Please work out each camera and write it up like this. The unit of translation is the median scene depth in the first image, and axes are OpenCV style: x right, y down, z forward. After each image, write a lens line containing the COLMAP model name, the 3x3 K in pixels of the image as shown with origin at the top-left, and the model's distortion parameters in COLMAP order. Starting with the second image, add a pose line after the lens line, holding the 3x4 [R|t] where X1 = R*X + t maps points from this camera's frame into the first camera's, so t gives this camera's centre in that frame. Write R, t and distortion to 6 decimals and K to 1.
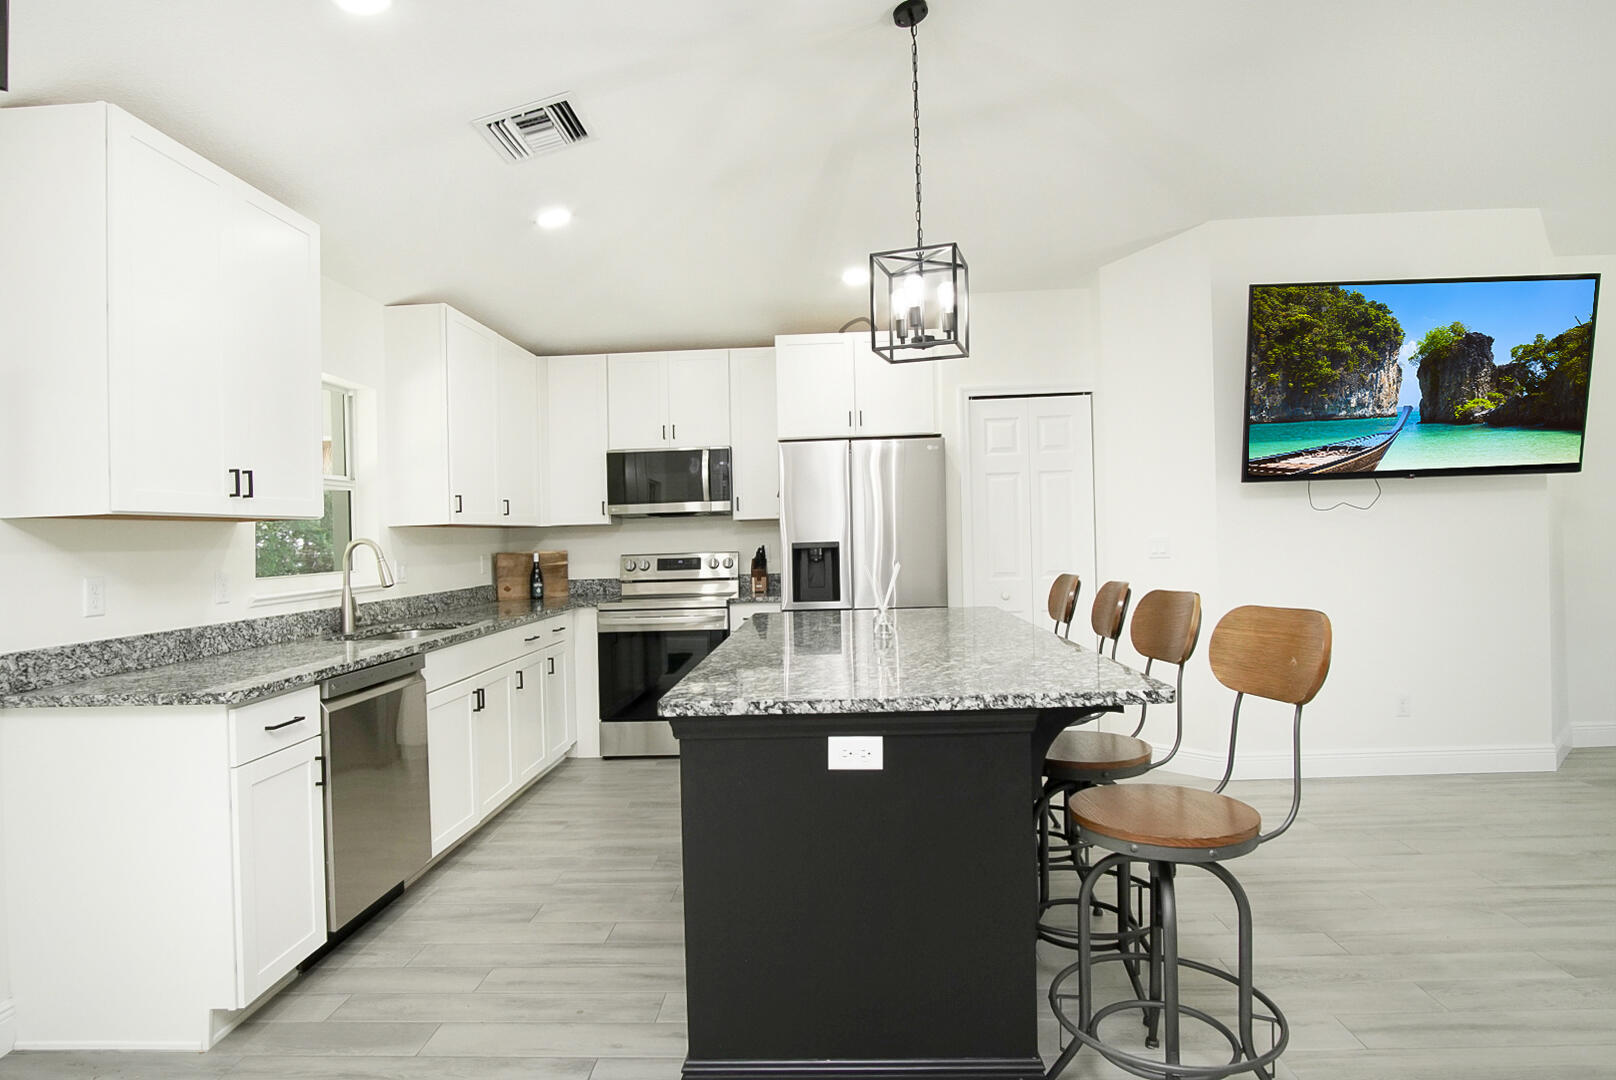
lens RADIAL K [[862.2, 0, 799.9], [0, 862.2, 529.9], [0, 0, 1]] dist [-0.018861, 0.001379]
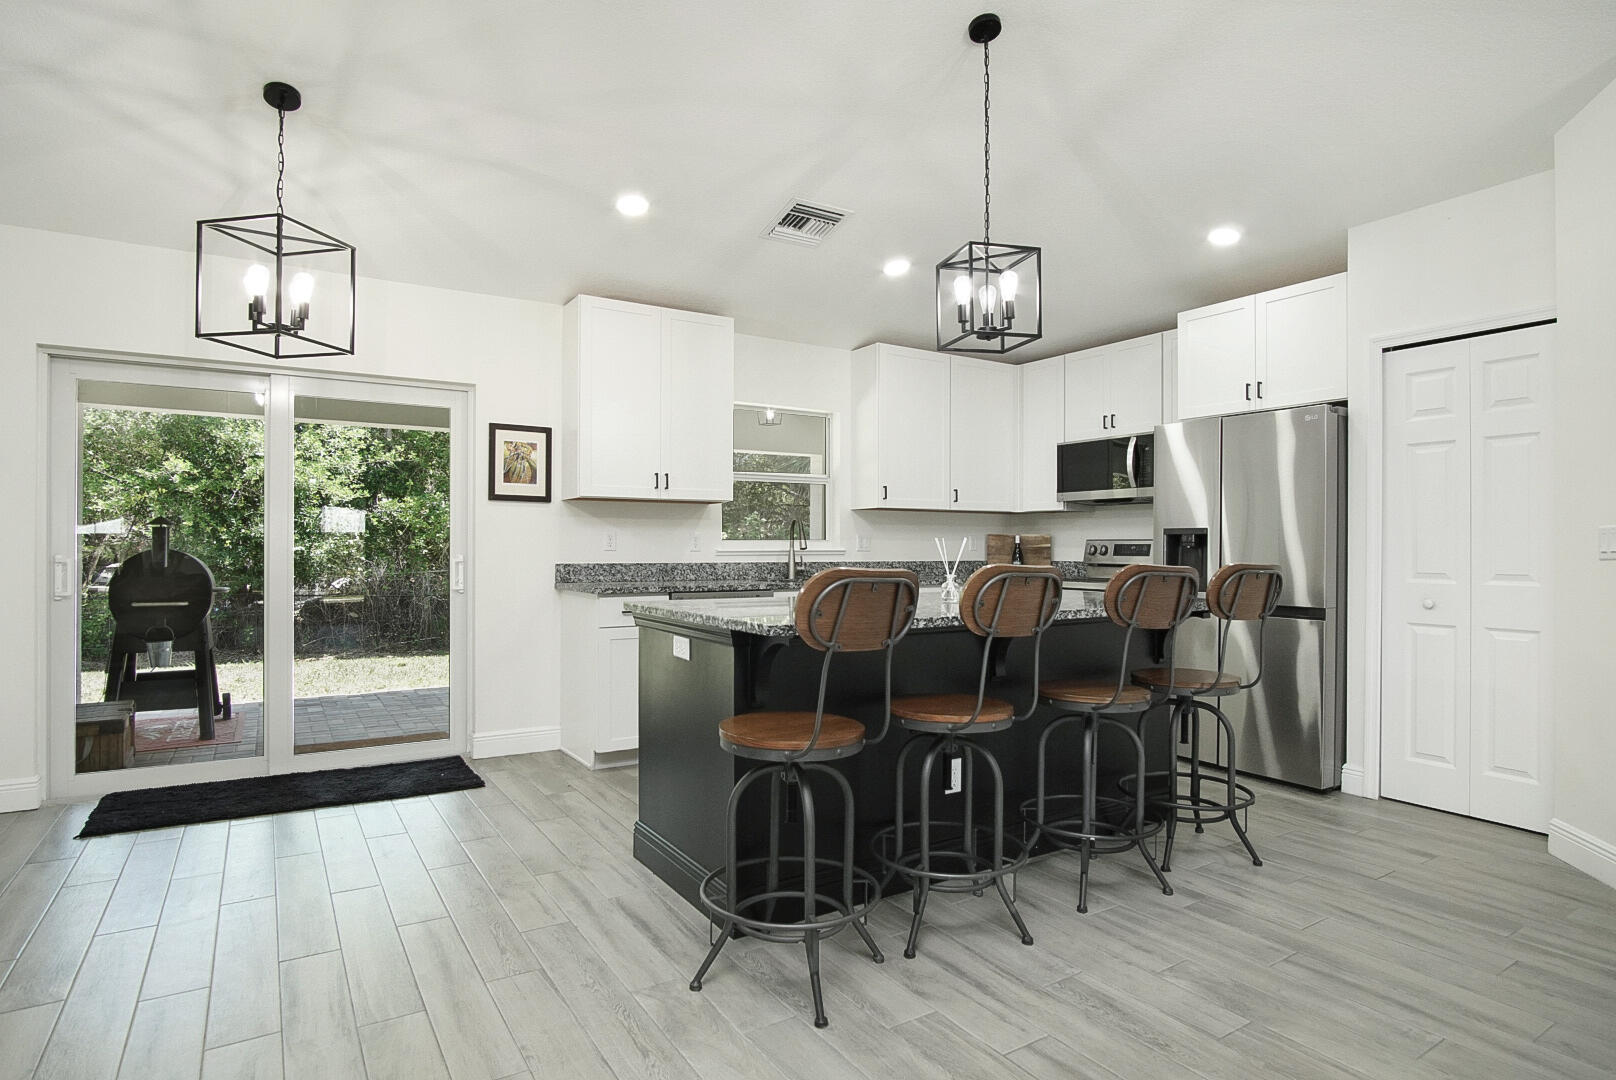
lens RADIAL K [[864.4, 0, 807.3], [0, 864.4, 544.2], [0, 0, 1]] dist [-0.027460, 0.001660]
pose [[0.574085, 0.032230, -0.818161, 0.671766], [-0.015982, 0.999476, 0.028159, 0.014366], [0.818639, -0.003090, 0.574299, 0.145044]]
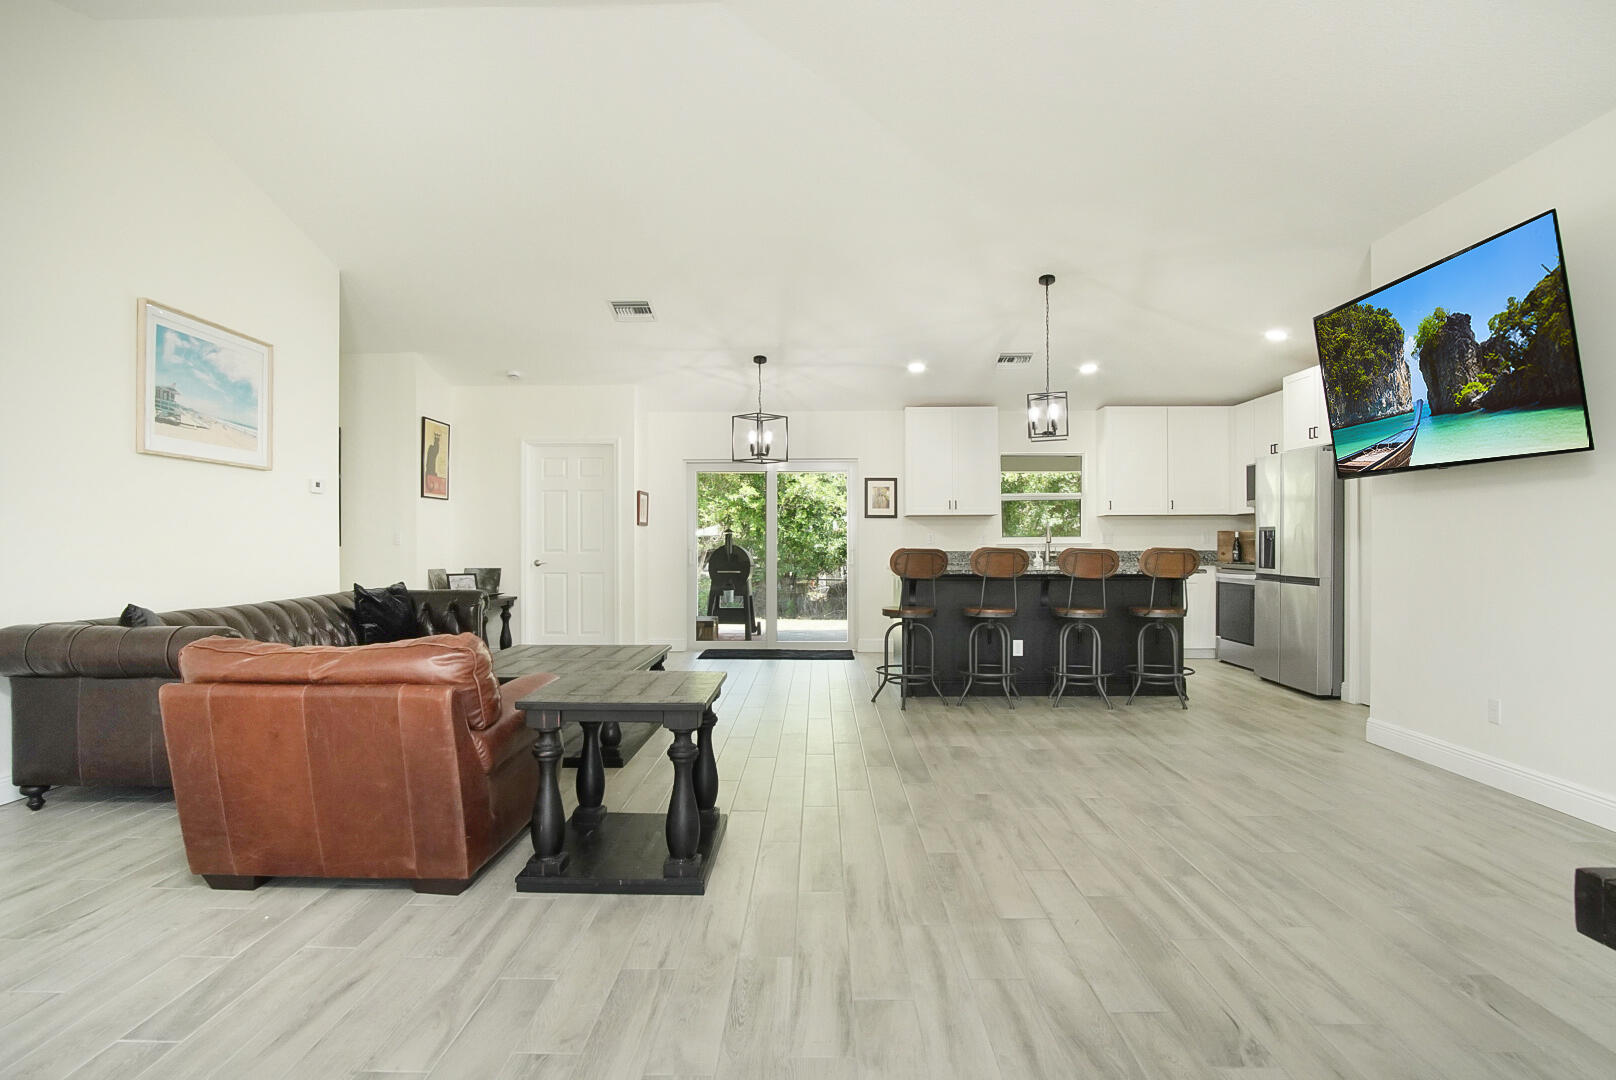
lens RADIAL K [[866.7, 0, 801.1], [0, 866.7, 539.3], [0, 0, 1]] dist [-0.071925, 0.119336]
pose [[0.024351, 0.027803, -0.999317, 1.714800], [0.008816, 0.999568, 0.028025, -0.014739], [0.999665, -0.009493, 0.024095, 0.241475]]
